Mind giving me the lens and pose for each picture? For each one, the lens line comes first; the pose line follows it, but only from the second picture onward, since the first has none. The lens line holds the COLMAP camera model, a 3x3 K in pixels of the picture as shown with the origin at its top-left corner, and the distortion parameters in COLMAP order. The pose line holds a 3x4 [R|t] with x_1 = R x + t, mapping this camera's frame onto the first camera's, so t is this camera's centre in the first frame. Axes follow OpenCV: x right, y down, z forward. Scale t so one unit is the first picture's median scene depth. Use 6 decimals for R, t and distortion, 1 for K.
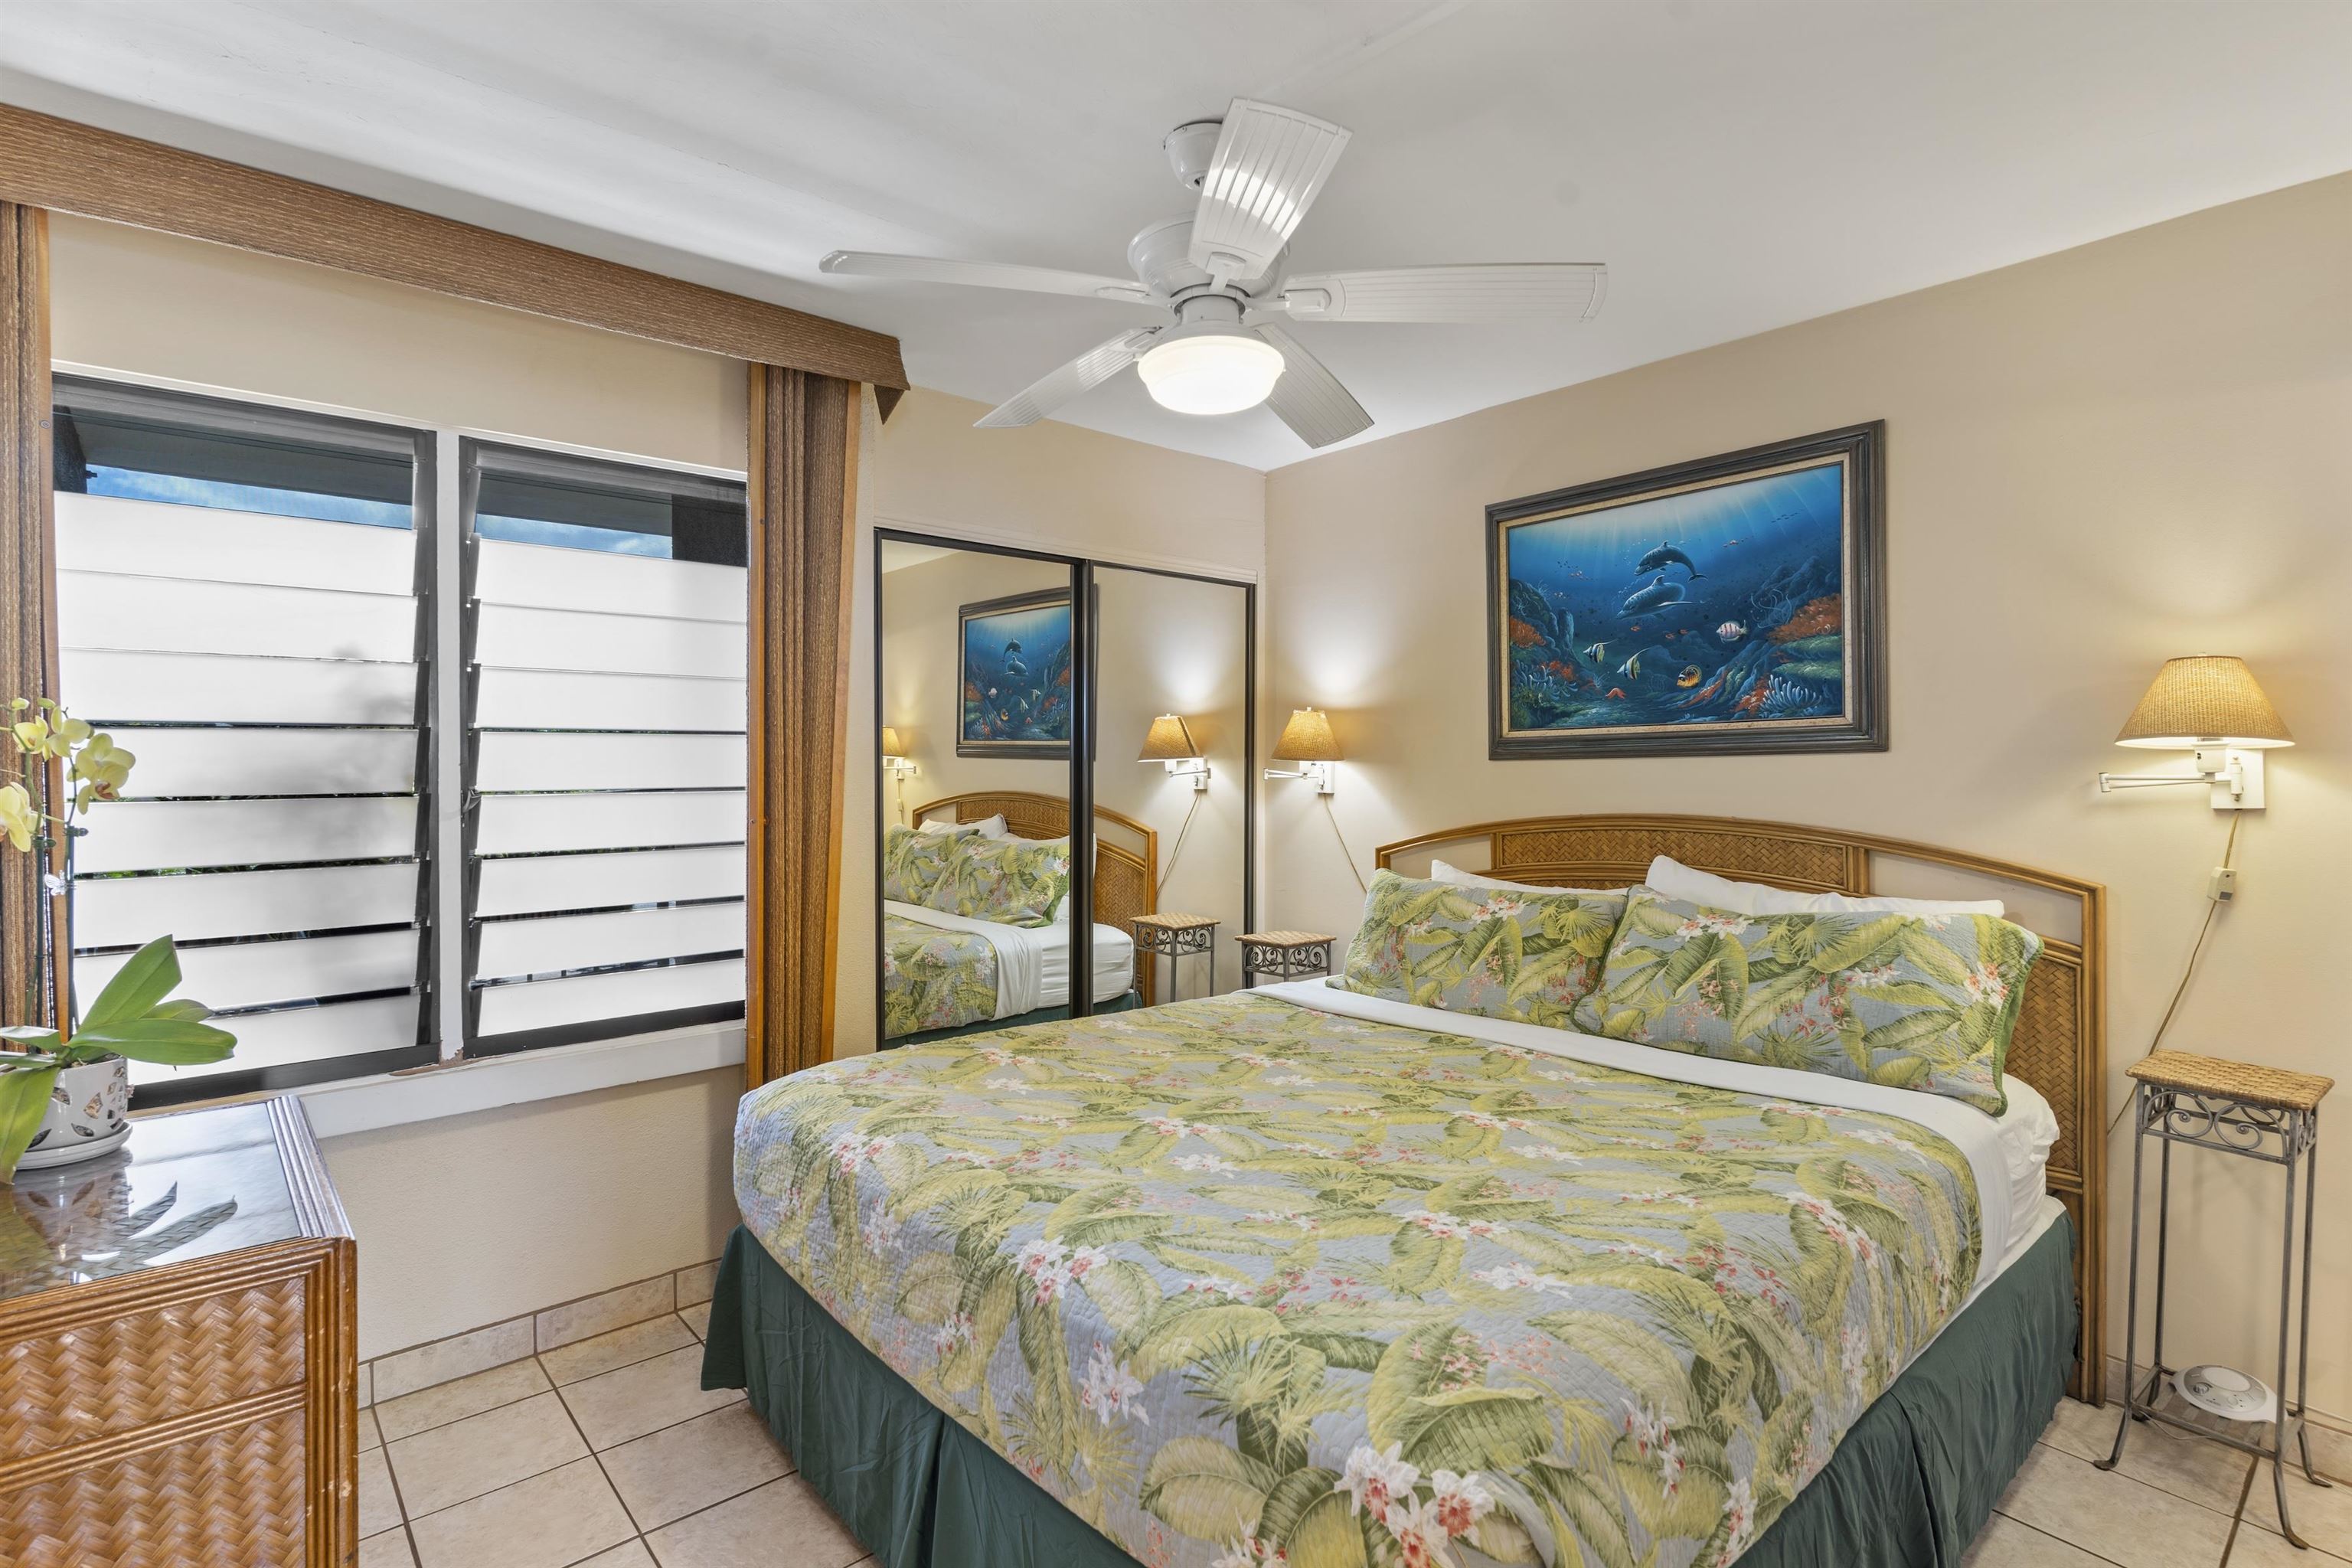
lens RADIAL K [[1140.5, 0, 1196.2], [0, 1140.5, 774.8], [0, 0, 1]] dist [0.001674, -0.001305]
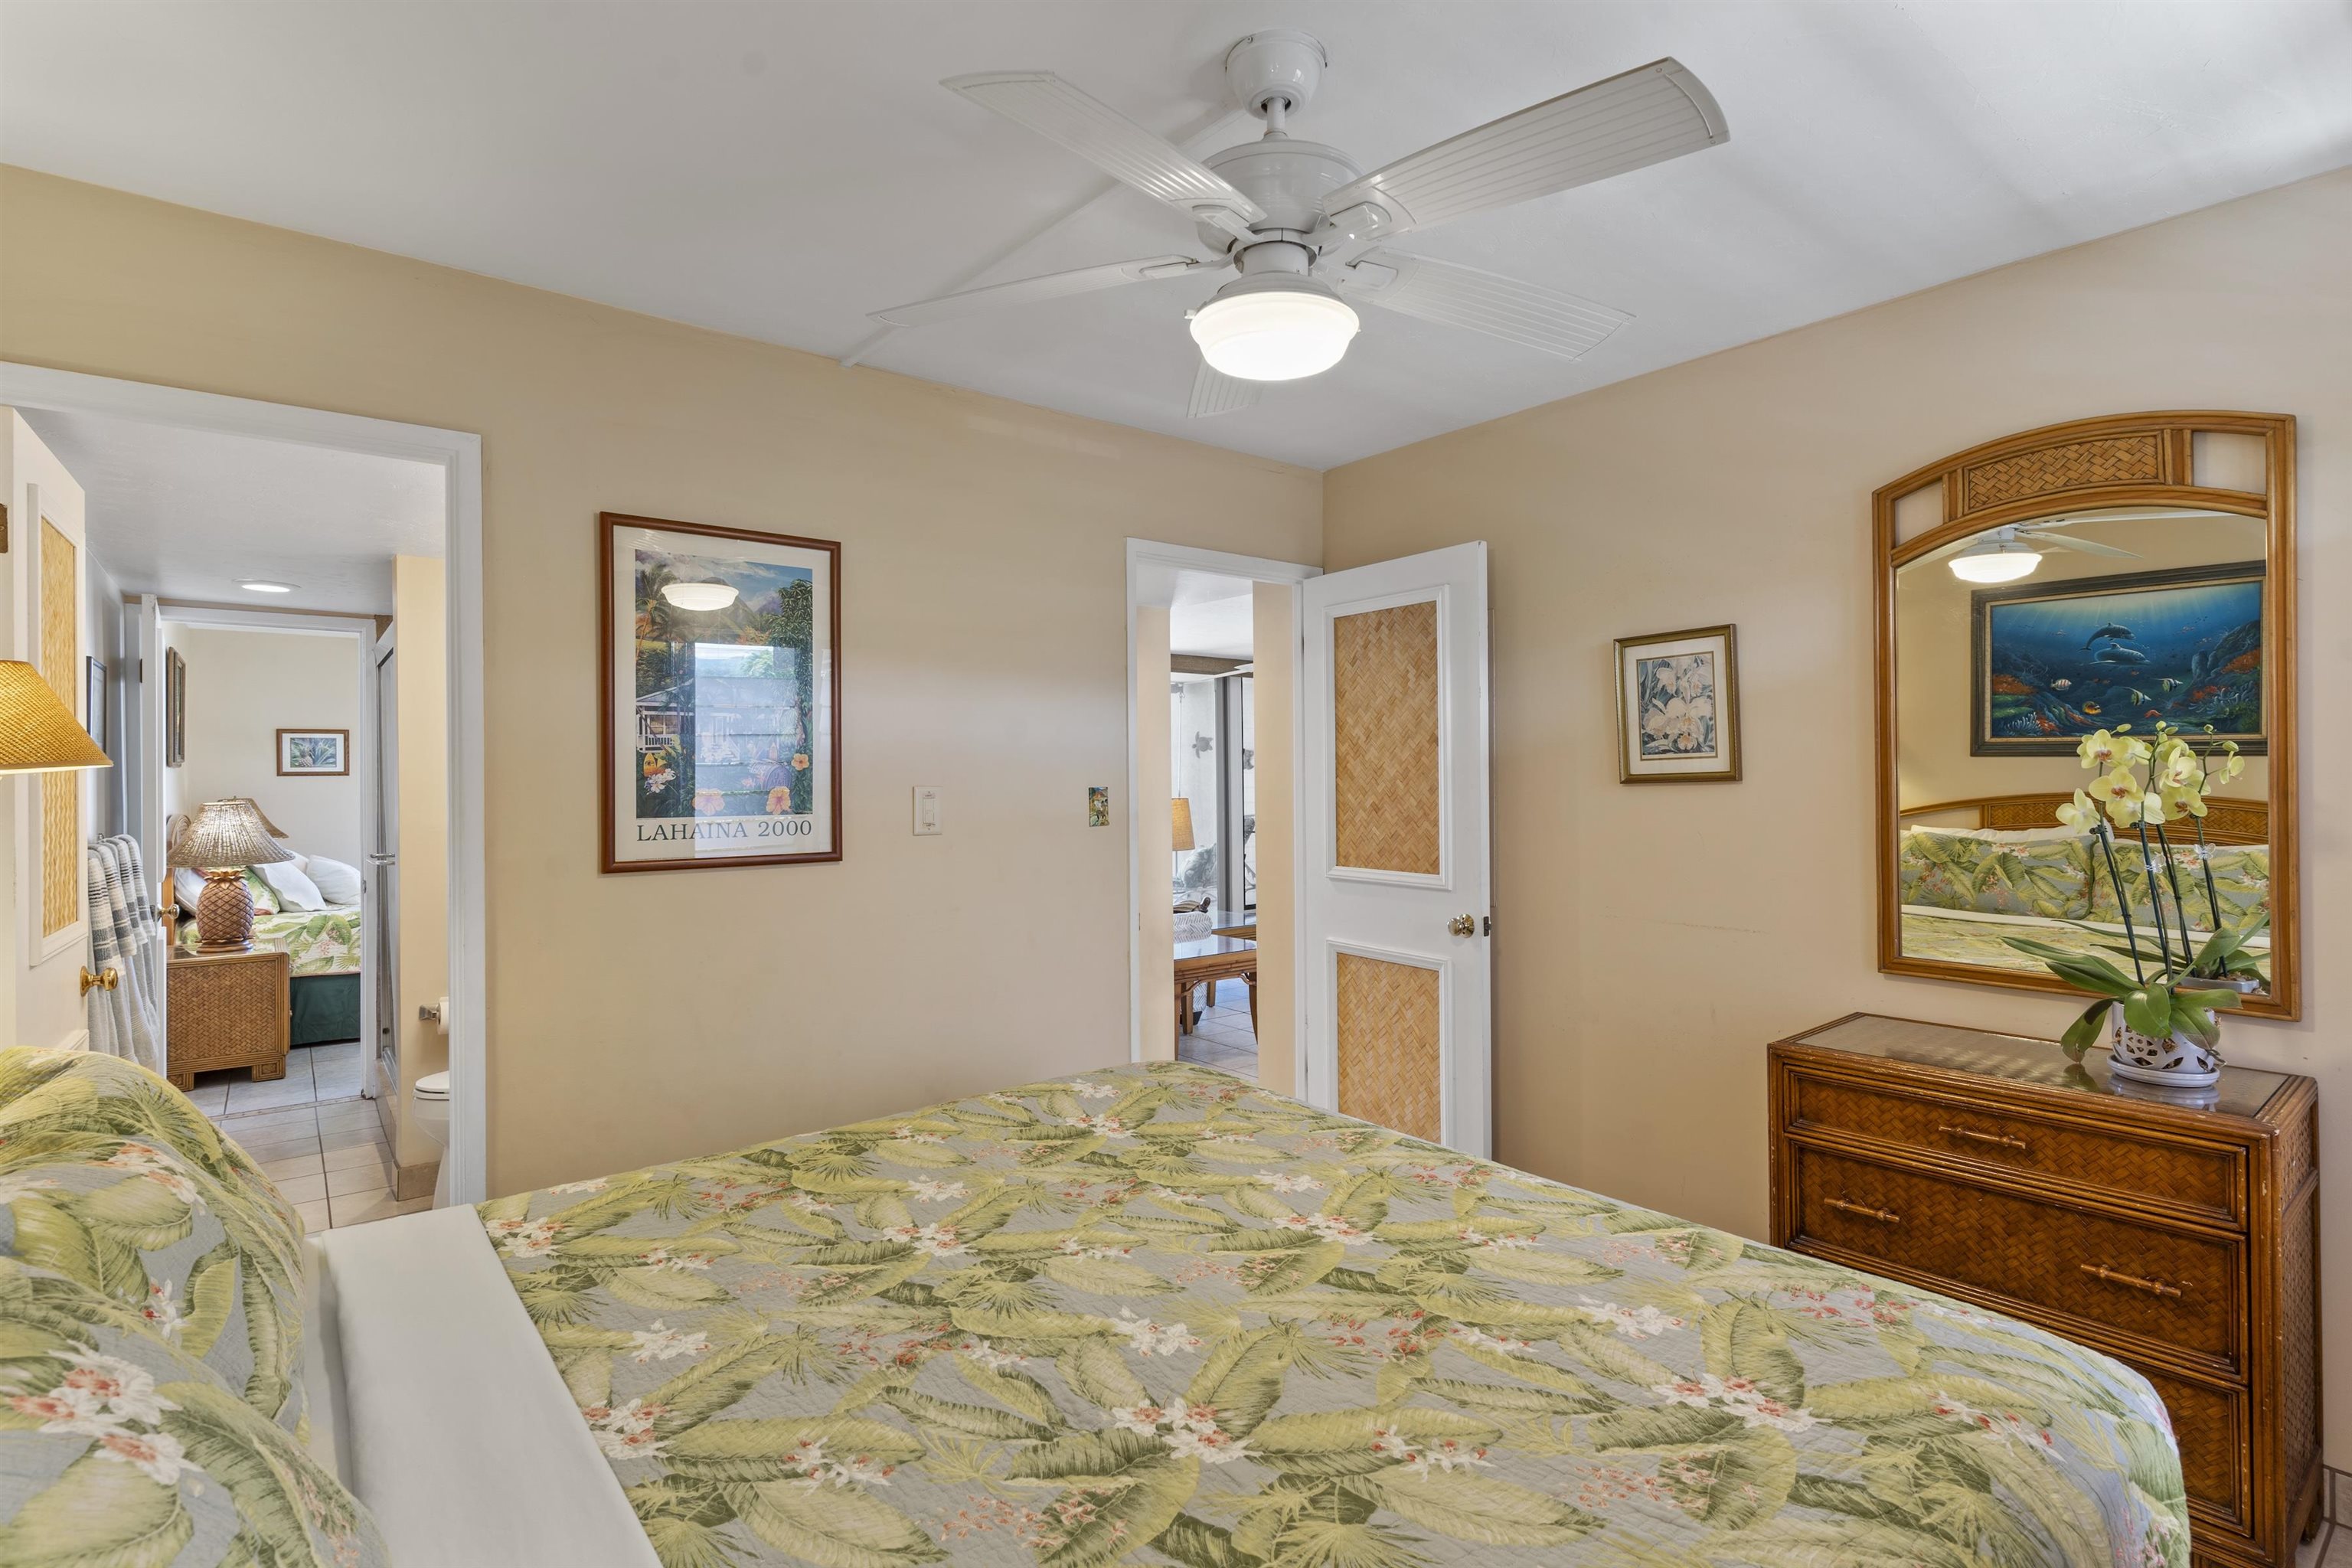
lens RADIAL K [[1140.5, 0, 1180.2], [0, 1140.5, 782.2], [0, 0, 1]] dist [0.001674, -0.001305]
pose [[-0.998399, 0.011312, 0.055420, 0.029030], [0.012067, 0.999839, 0.013305, -0.016720], [-0.055260, 0.013952, -0.998374, 1.333605]]
